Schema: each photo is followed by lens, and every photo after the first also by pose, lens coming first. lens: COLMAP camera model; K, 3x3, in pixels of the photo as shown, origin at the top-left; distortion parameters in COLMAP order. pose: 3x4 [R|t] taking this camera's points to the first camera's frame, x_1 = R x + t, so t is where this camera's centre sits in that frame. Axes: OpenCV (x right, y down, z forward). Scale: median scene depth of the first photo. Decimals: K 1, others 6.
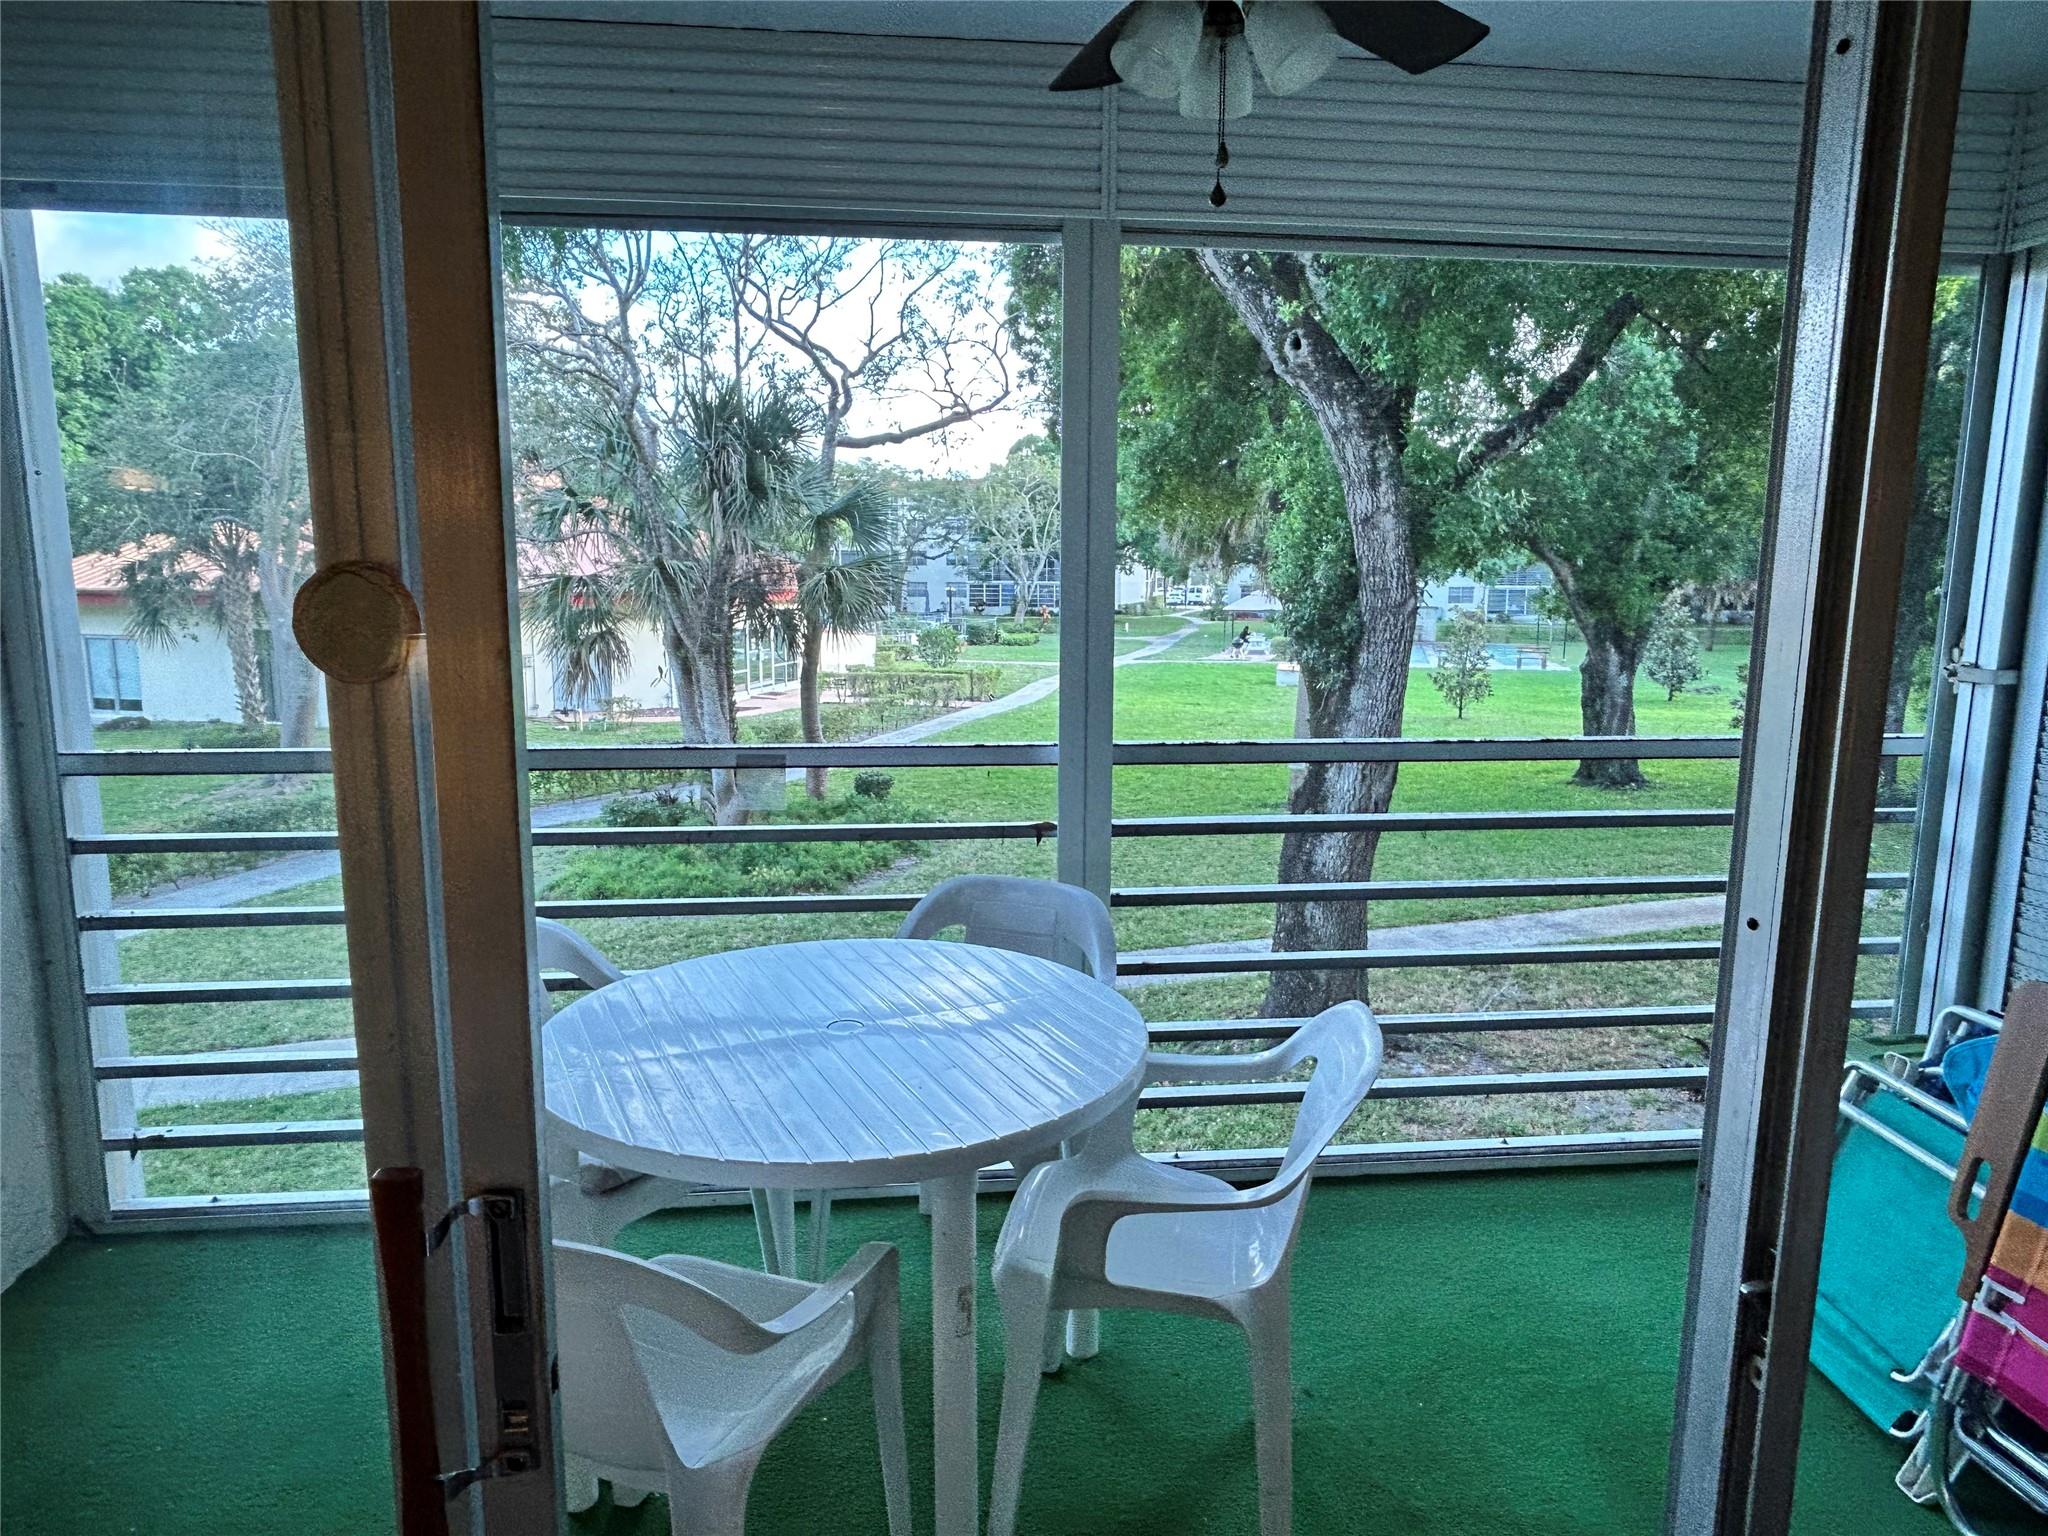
lens RADIAL K [[1282.8, 0, 1019.1], [0, 1282.8, 776.0], [0, 0, 1]] dist [0.008819, -0.025626]
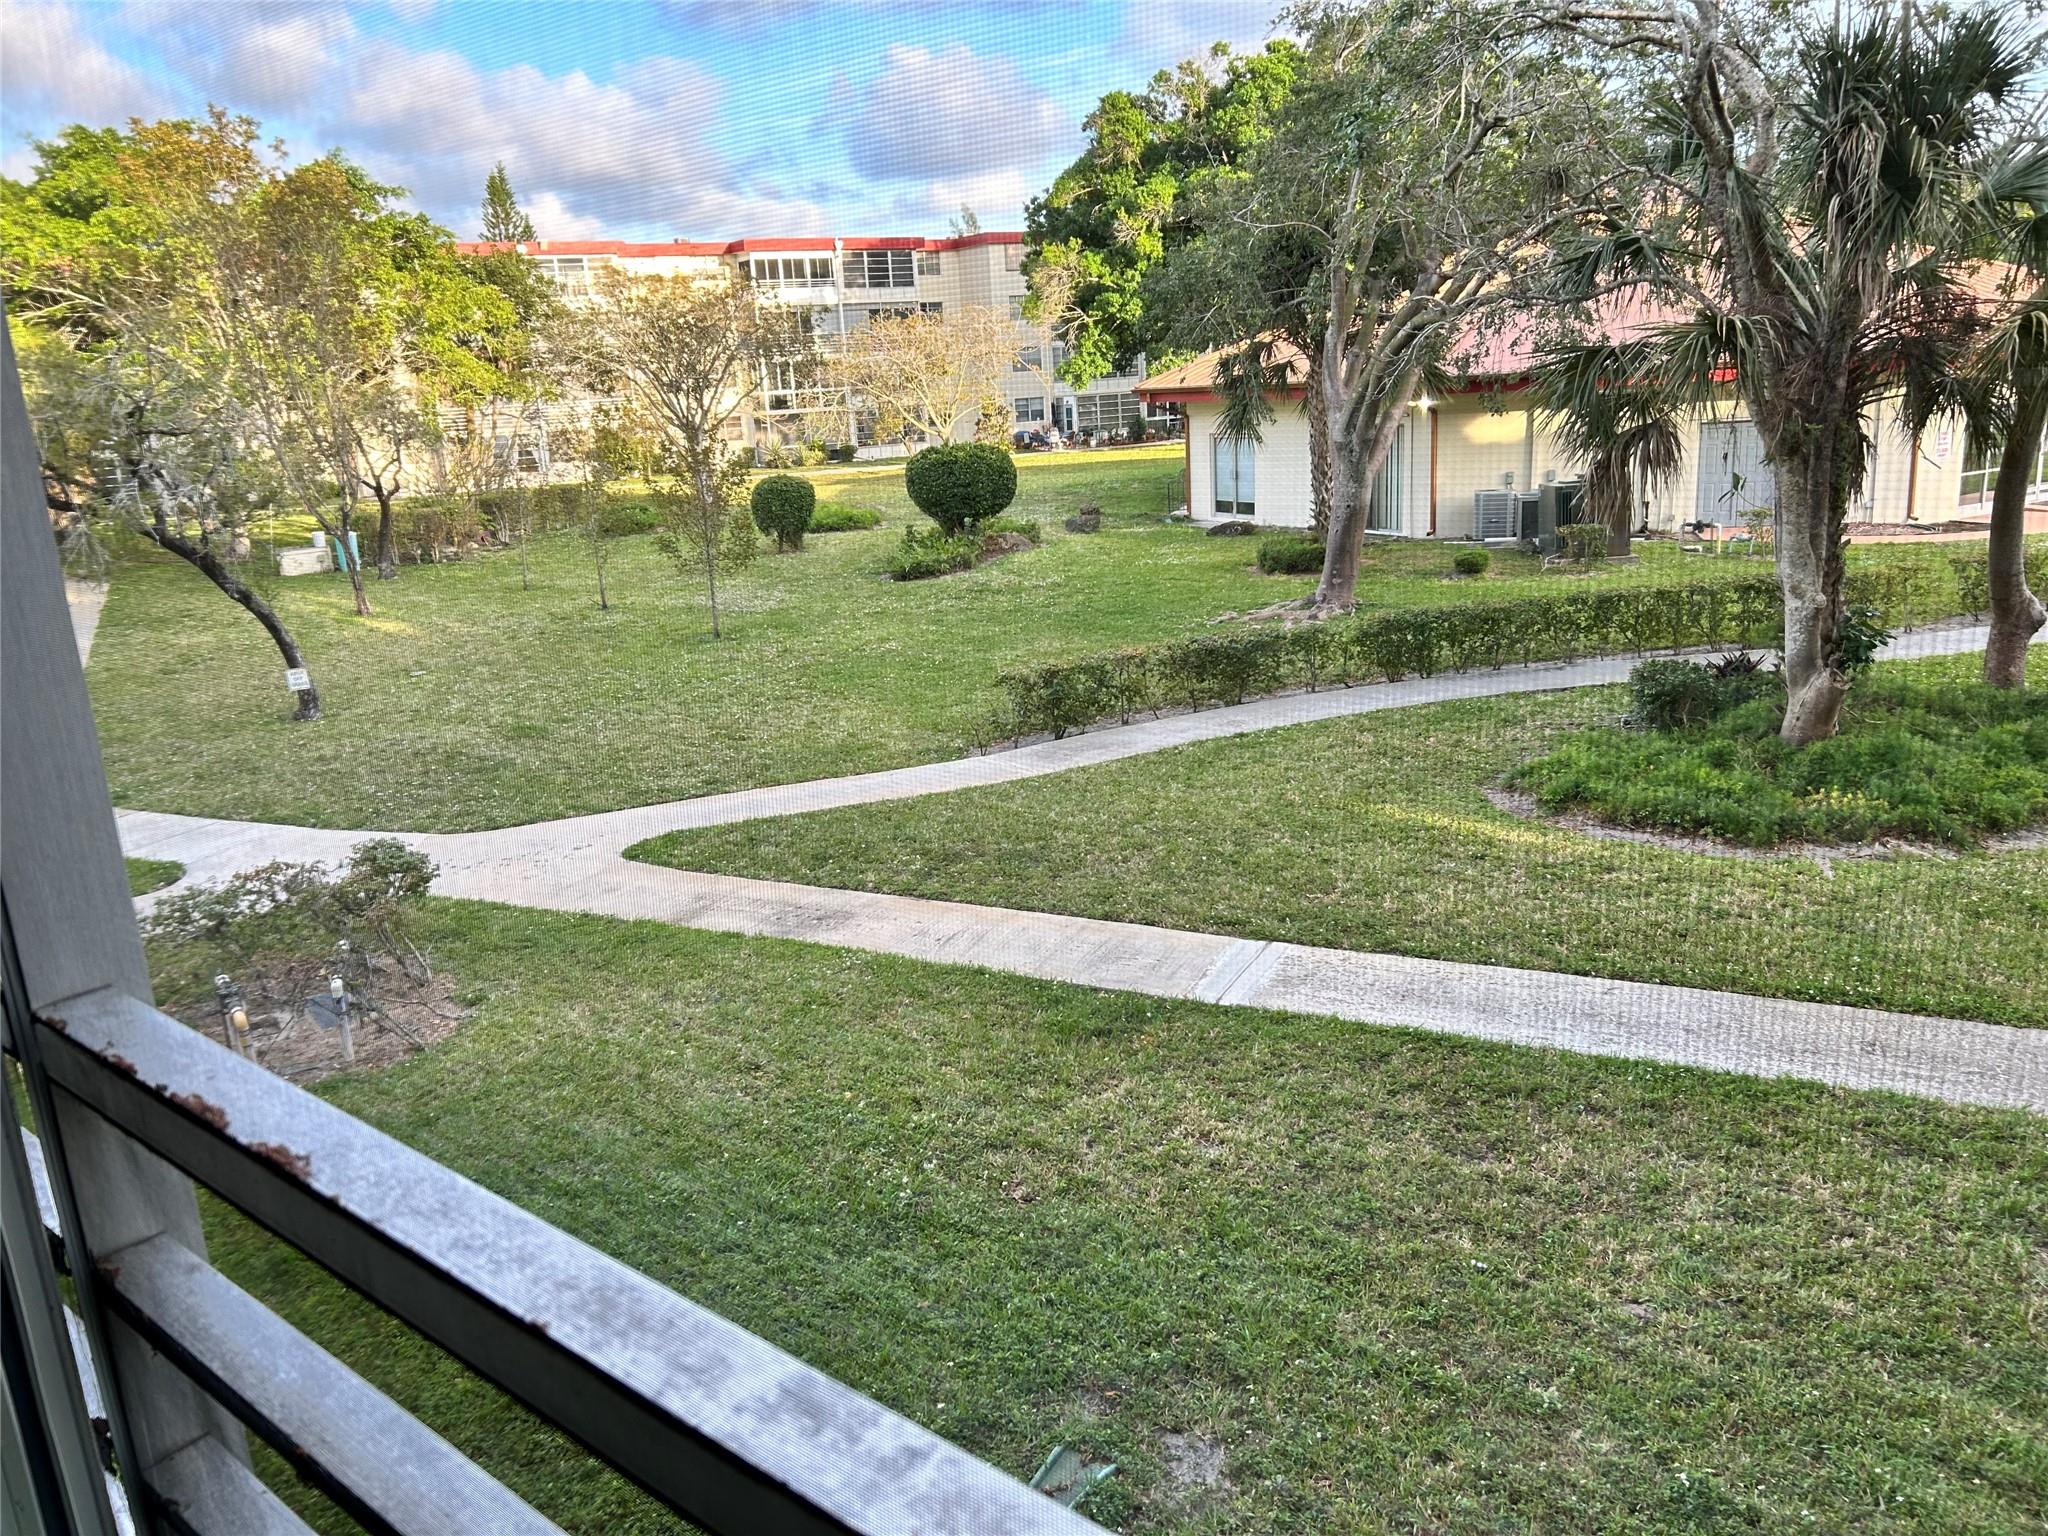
lens RADIAL K [[1529.5, 0, 983.4], [0, 1529.5, 767.3], [0, 0, 1]] dist [0.035362, -0.043031]
pose [[0.670199, 0.139144, -0.729022, 0.067325], [-0.054886, 0.988871, 0.138283, -0.020599], [0.740149, -0.052664, 0.670377, 0.136935]]
